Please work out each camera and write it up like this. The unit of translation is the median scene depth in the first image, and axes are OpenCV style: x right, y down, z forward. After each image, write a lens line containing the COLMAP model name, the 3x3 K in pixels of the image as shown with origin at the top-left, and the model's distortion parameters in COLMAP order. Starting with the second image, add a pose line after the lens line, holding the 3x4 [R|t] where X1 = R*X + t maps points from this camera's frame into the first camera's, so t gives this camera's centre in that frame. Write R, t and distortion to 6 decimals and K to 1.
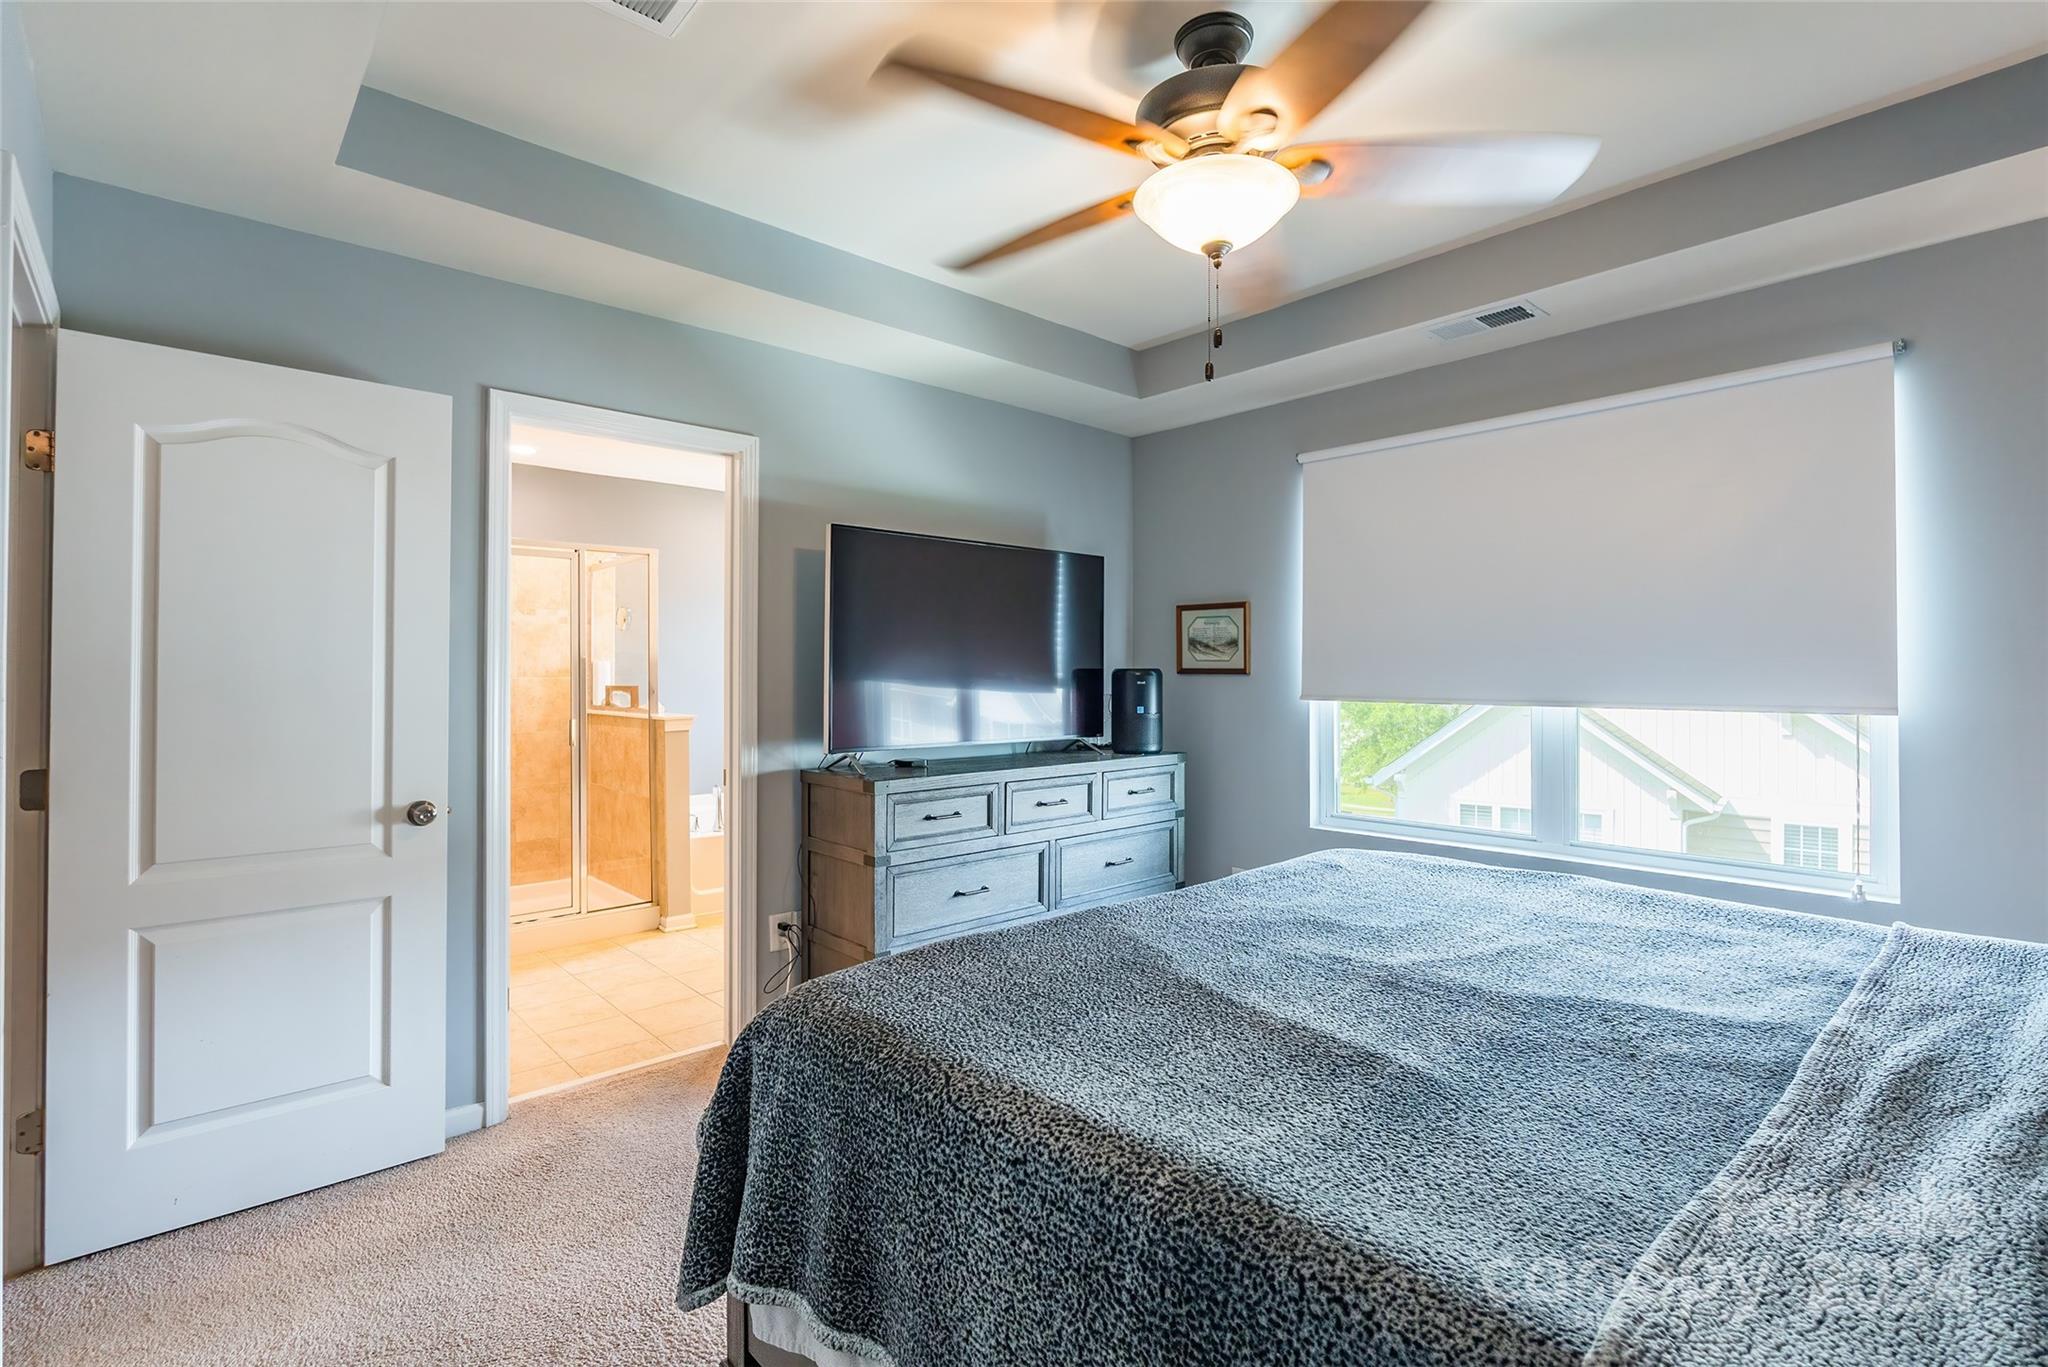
lens RADIAL K [[949.9, 0, 1025.0], [0, 949.9, 664.8], [0, 0, 1]] dist [-0.002030, -0.000596]
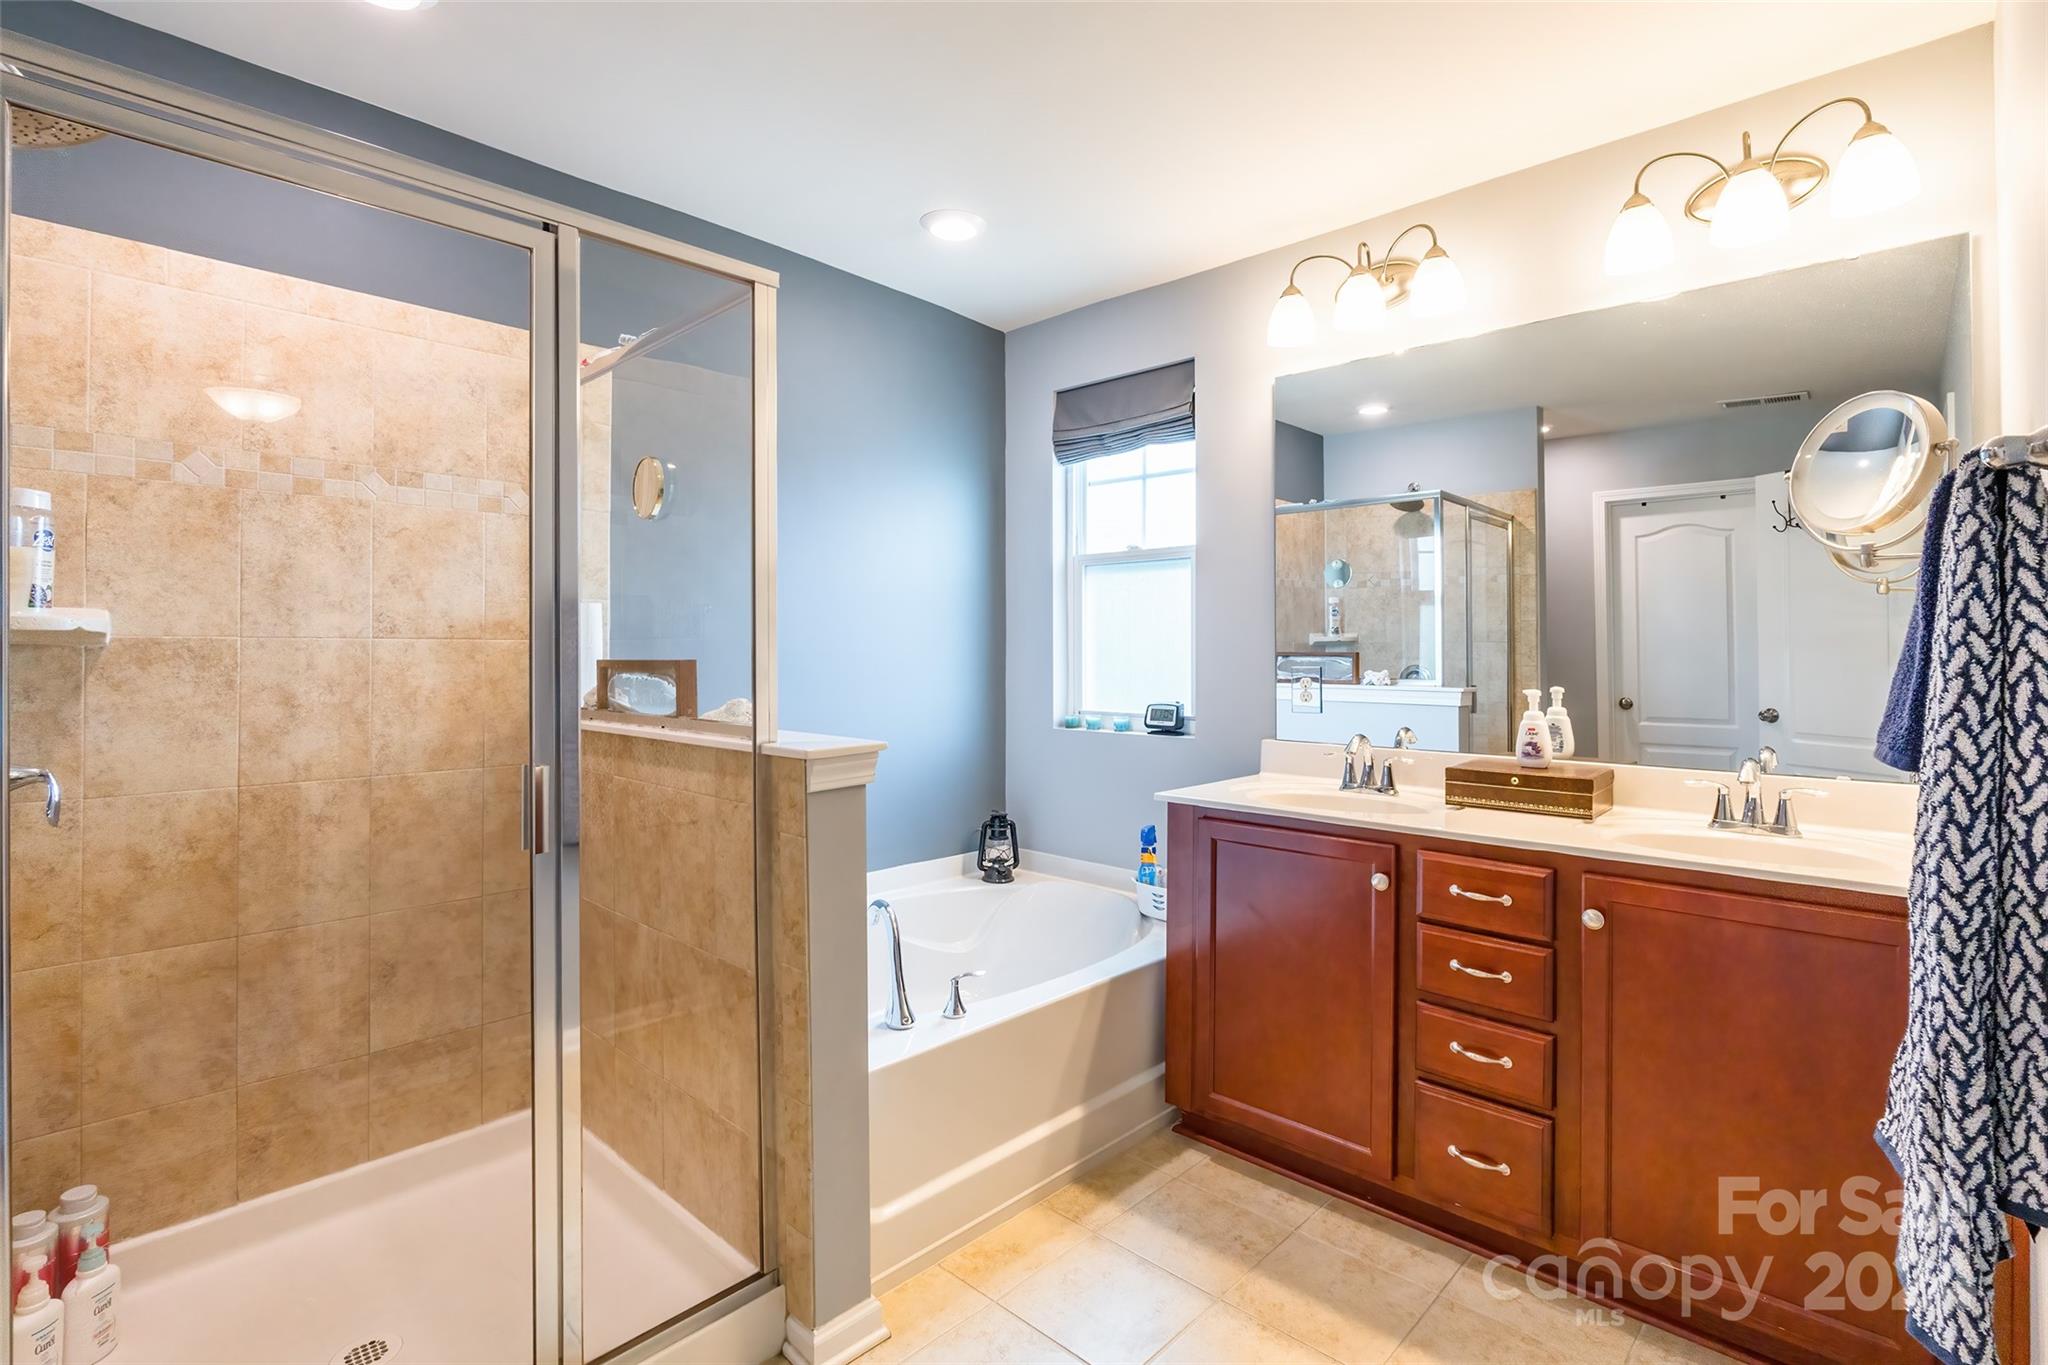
lens RADIAL K [[984.0, 0, 1018.9], [0, 984.0, 633.5], [0, 0, 1]] dist [0.001248, 0.000118]
pose [[0.997793, -0.000549, 0.066392, -0.288167], [0.000747, 0.999995, -0.002950, 0.011673], [-0.066390, 0.002993, 0.997789, 0.562036]]
